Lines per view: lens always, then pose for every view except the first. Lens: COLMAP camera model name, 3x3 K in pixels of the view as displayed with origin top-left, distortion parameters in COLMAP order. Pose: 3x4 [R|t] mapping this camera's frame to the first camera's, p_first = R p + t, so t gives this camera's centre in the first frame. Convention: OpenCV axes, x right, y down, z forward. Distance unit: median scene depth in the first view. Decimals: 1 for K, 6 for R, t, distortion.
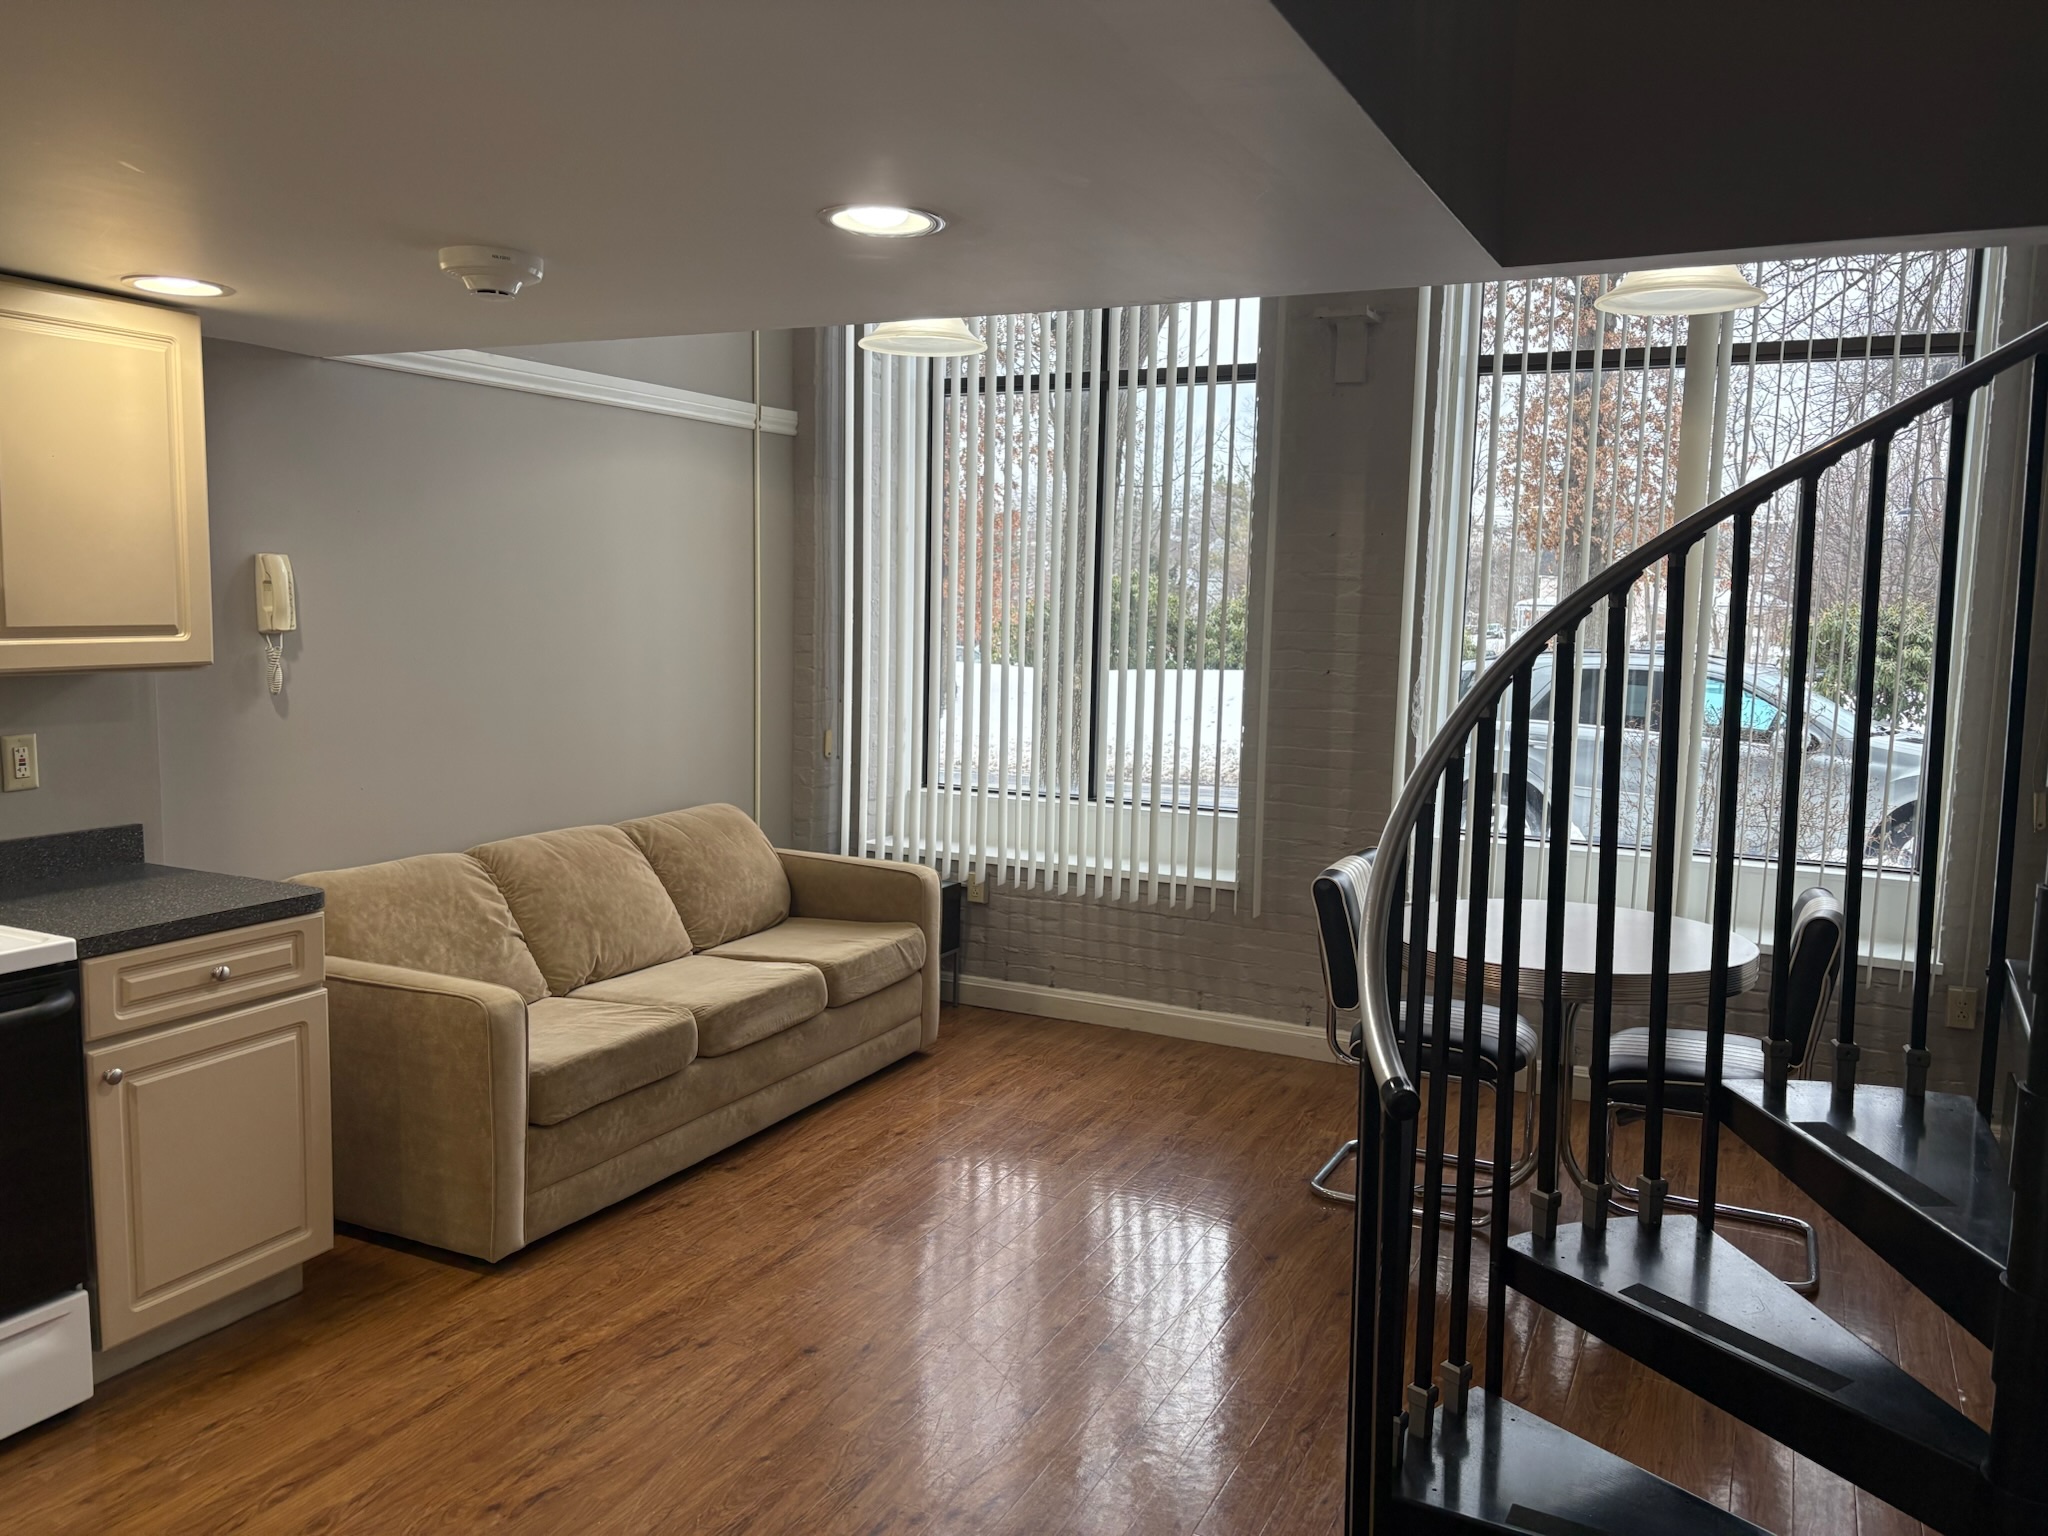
lens RADIAL K [[1561.2, 0, 1038.1], [0, 1561.2, 776.4], [0, 0, 1]] dist [0.058438, -0.007109]
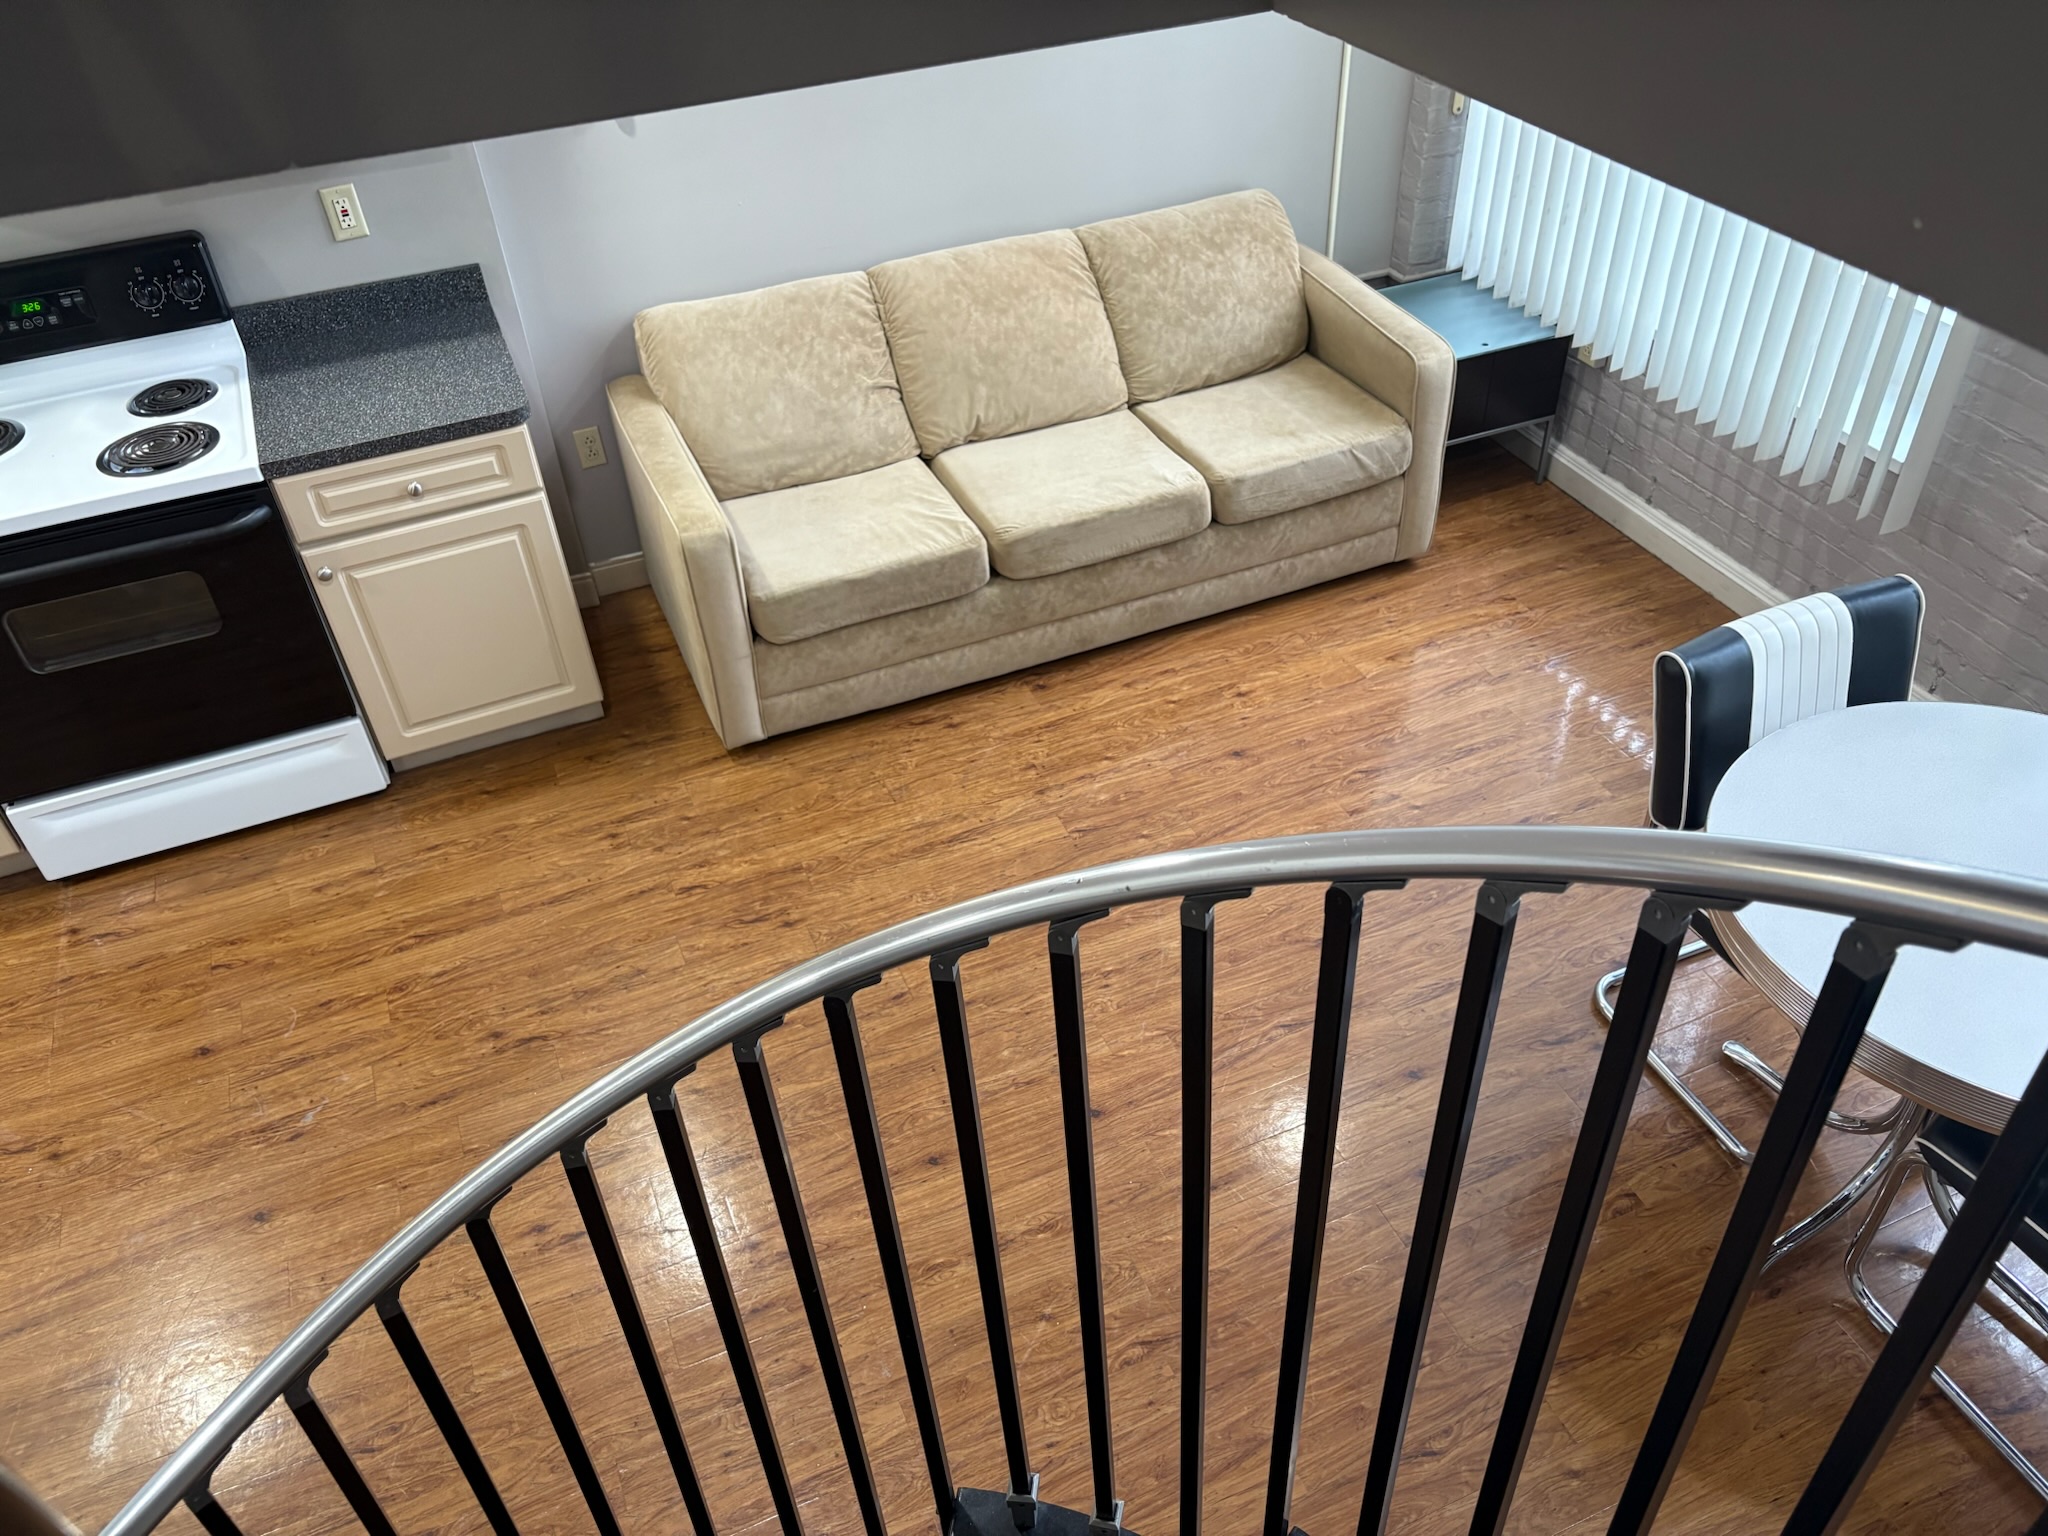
lens RADIAL K [[1578.6, 0, 1023.2], [0, 1578.6, 783.0], [0, 0, 1]] dist [0.054174, -0.031411]
pose [[0.747153, 0.386430, -0.540772, 0.381264], [-0.017270, 0.824629, 0.565410, -0.274739], [0.664428, -0.413109, 0.622798, 0.427139]]
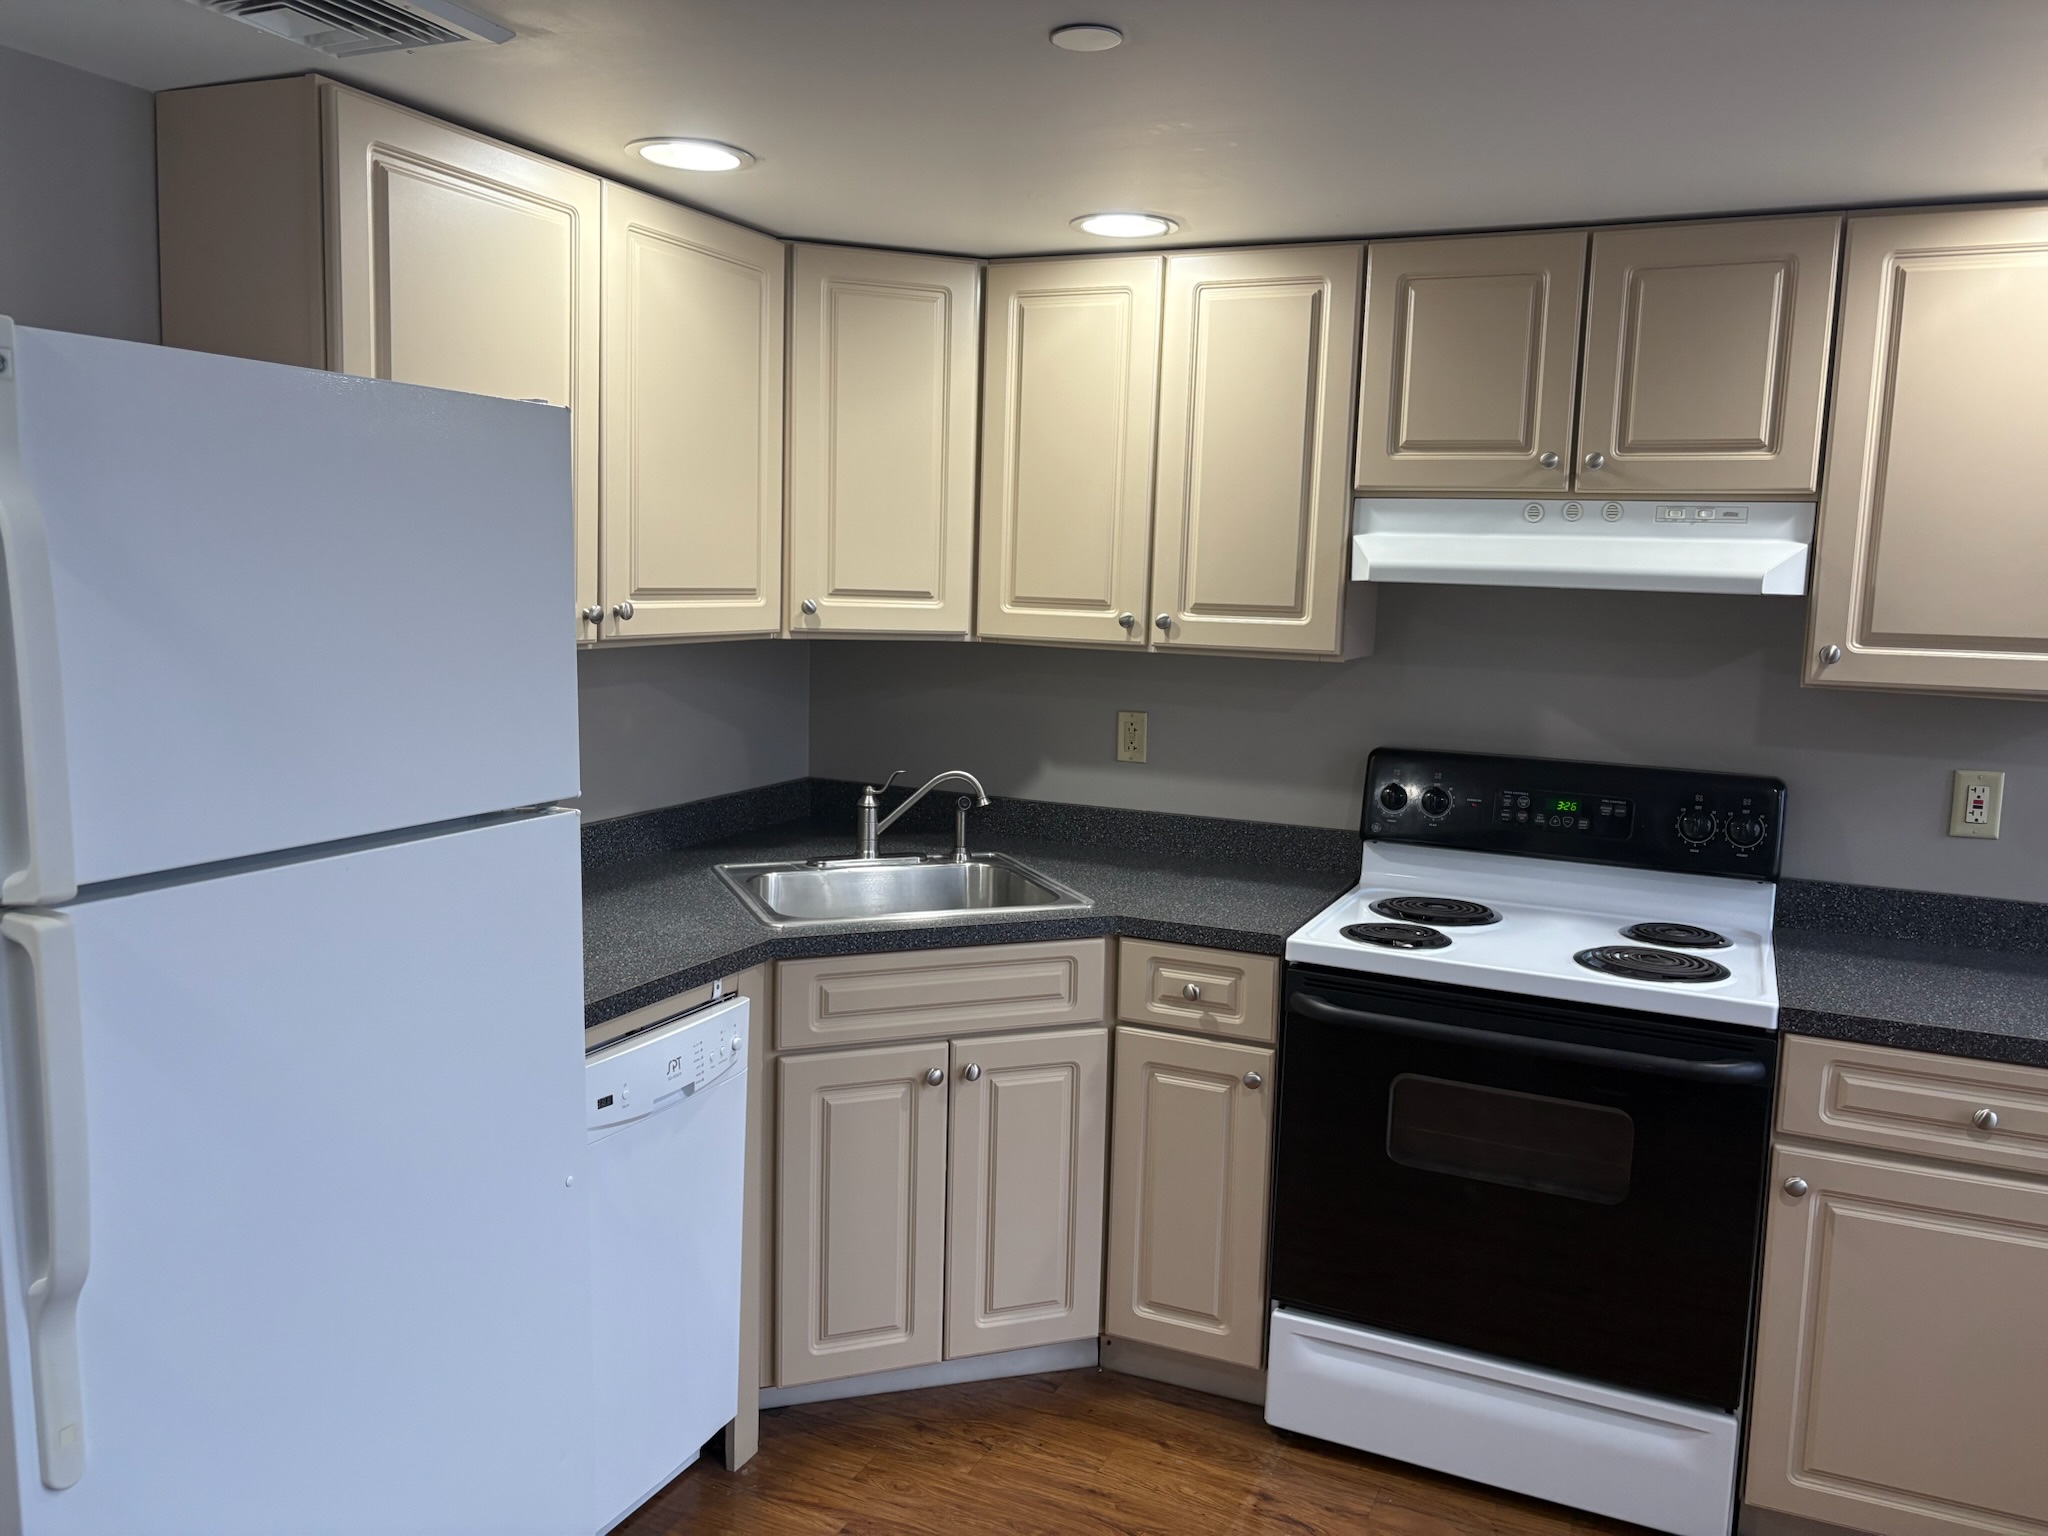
lens RADIAL K [[1538.8, 0, 1002.8], [0, 1538.8, 760.7], [0, 0, 1]] dist [0.059641, -0.083190]
pose [[0.004564, 0.101272, -0.994848, 0.137137], [-0.145165, 0.984387, 0.099541, -0.033420], [0.989397, 0.143963, 0.019194, 0.433591]]
